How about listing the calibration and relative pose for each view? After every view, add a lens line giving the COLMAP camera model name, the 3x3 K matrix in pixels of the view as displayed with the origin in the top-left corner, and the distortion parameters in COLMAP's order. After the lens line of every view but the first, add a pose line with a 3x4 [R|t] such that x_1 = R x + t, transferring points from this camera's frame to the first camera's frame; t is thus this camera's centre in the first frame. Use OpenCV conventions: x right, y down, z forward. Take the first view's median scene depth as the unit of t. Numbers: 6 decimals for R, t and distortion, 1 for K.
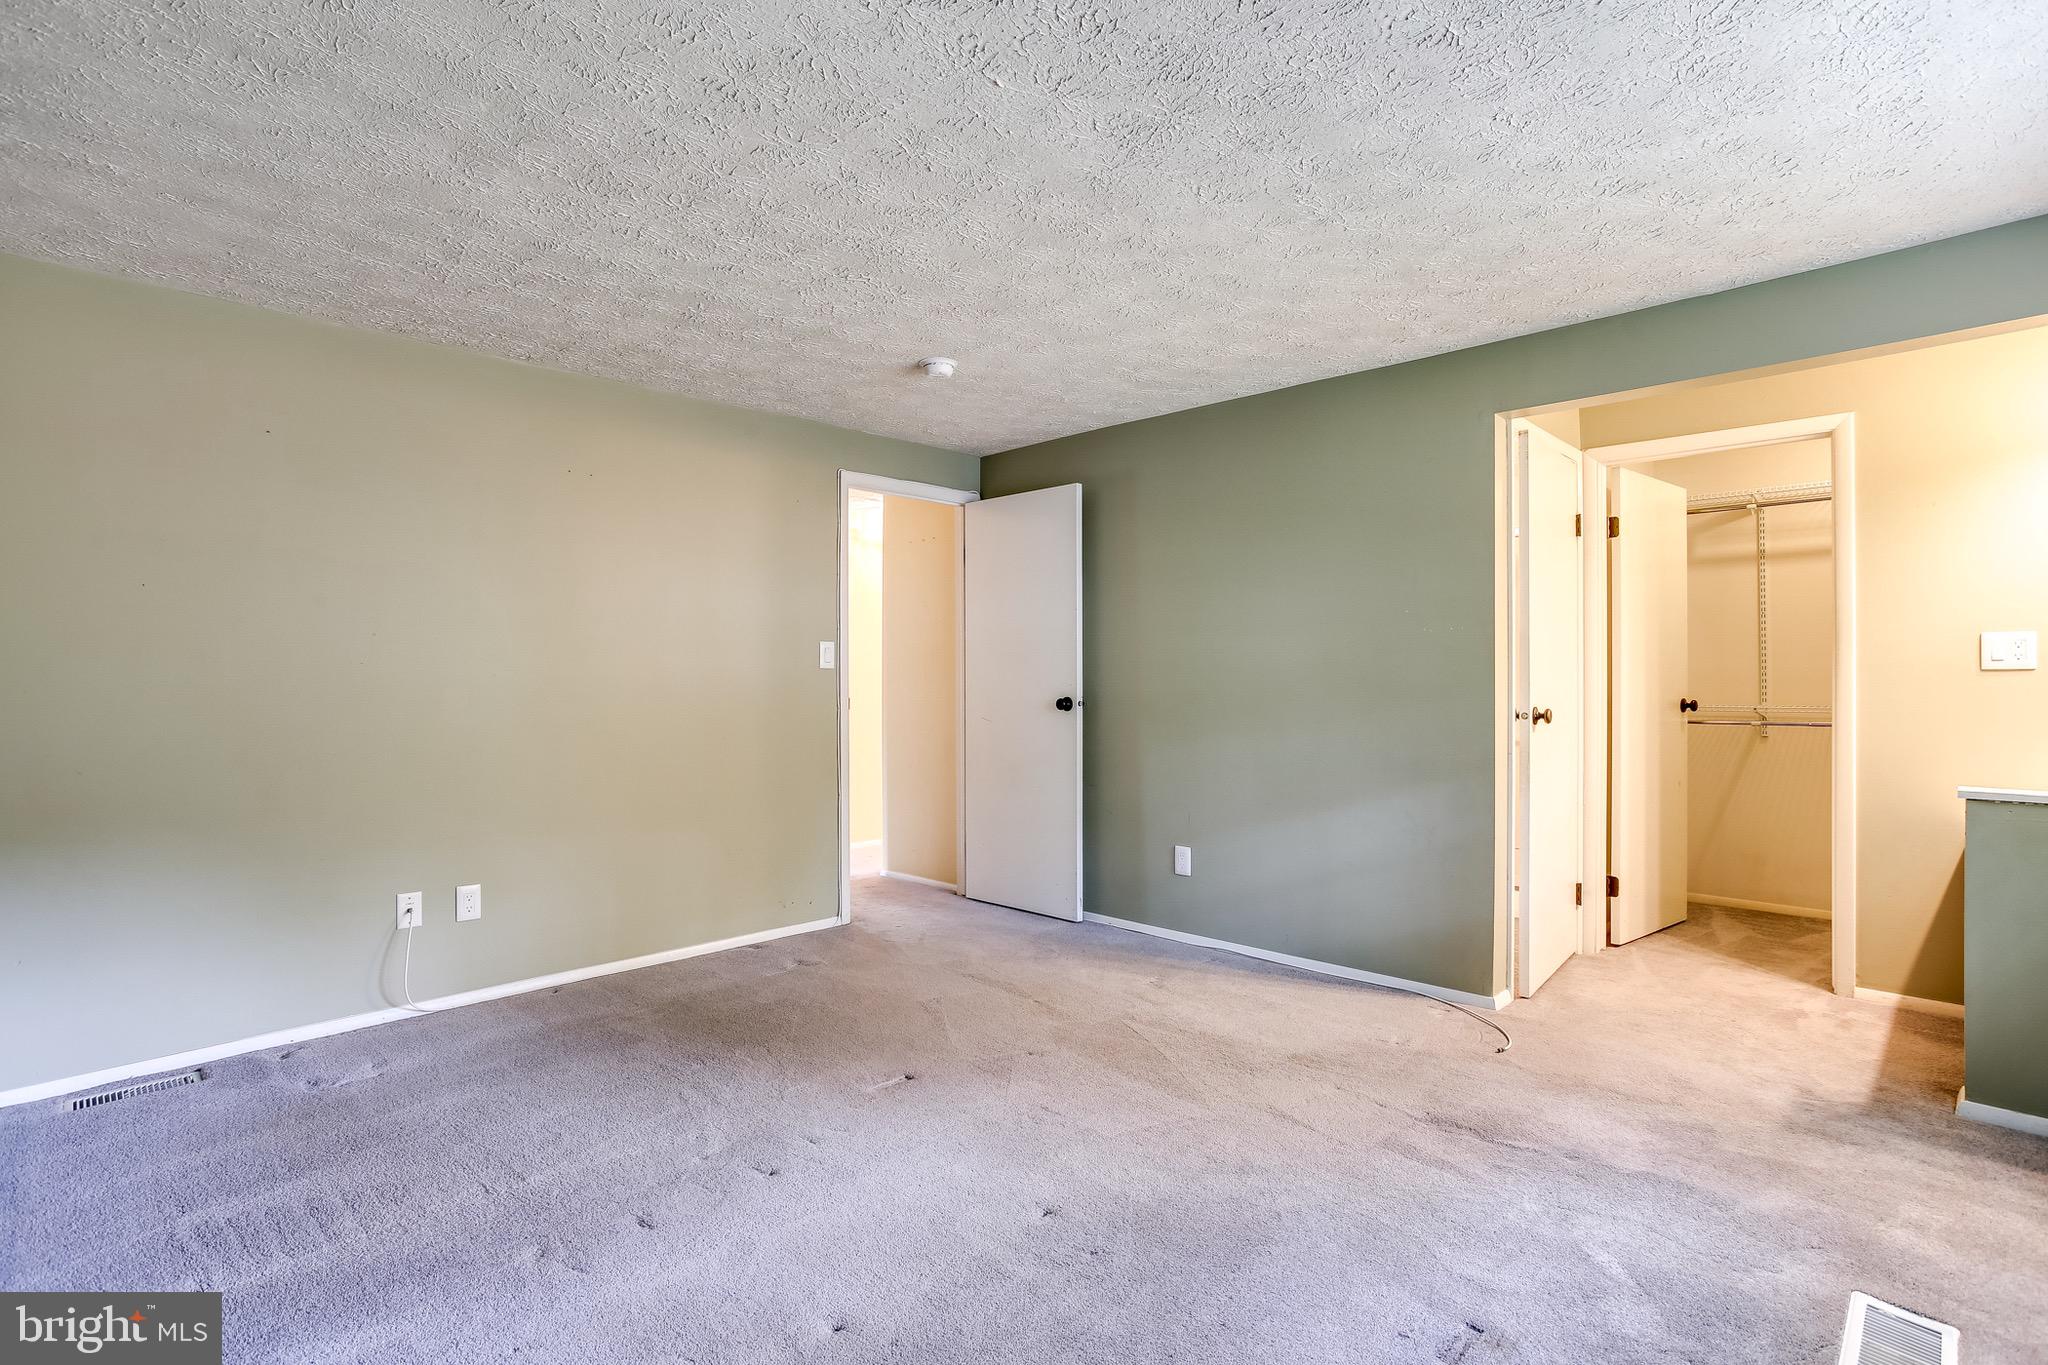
lens RADIAL K [[985.6, 0, 1024.0], [0, 985.6, 682.5], [0, 0, 1]] dist [-0.043836, 0.025979]
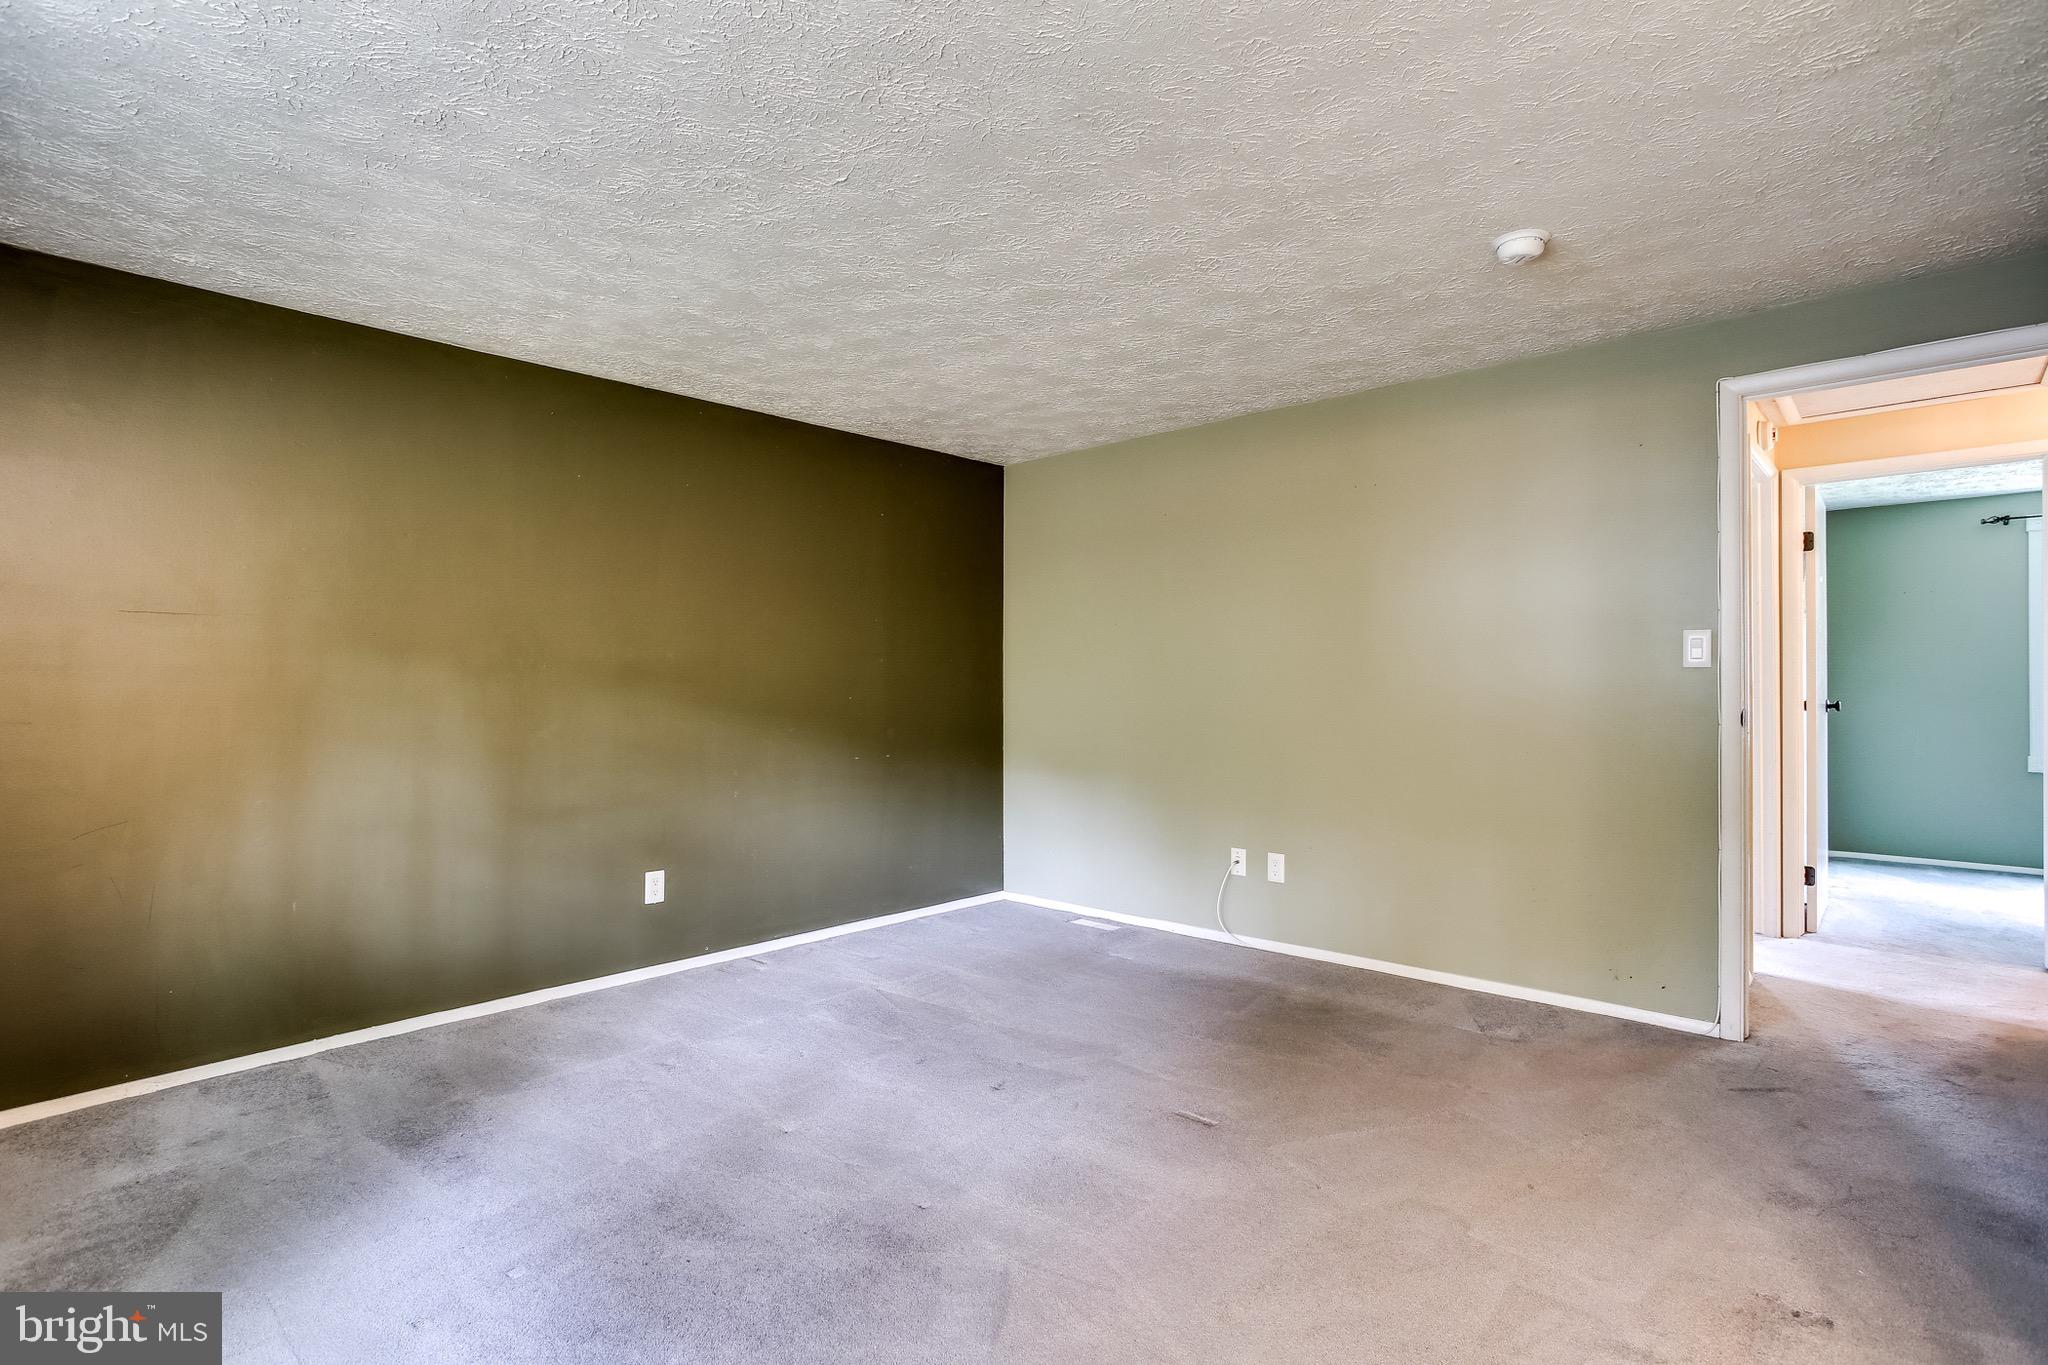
lens RADIAL K [[985.6, 0, 1024.0], [0, 985.6, 682.5], [0, 0, 1]] dist [-0.043836, 0.025979]
pose [[0.046974, 0.003873, -0.998889, 0.625595], [0.001572, 0.999991, 0.003951, -0.008616], [0.998895, -0.001756, 0.046967, 0.630117]]
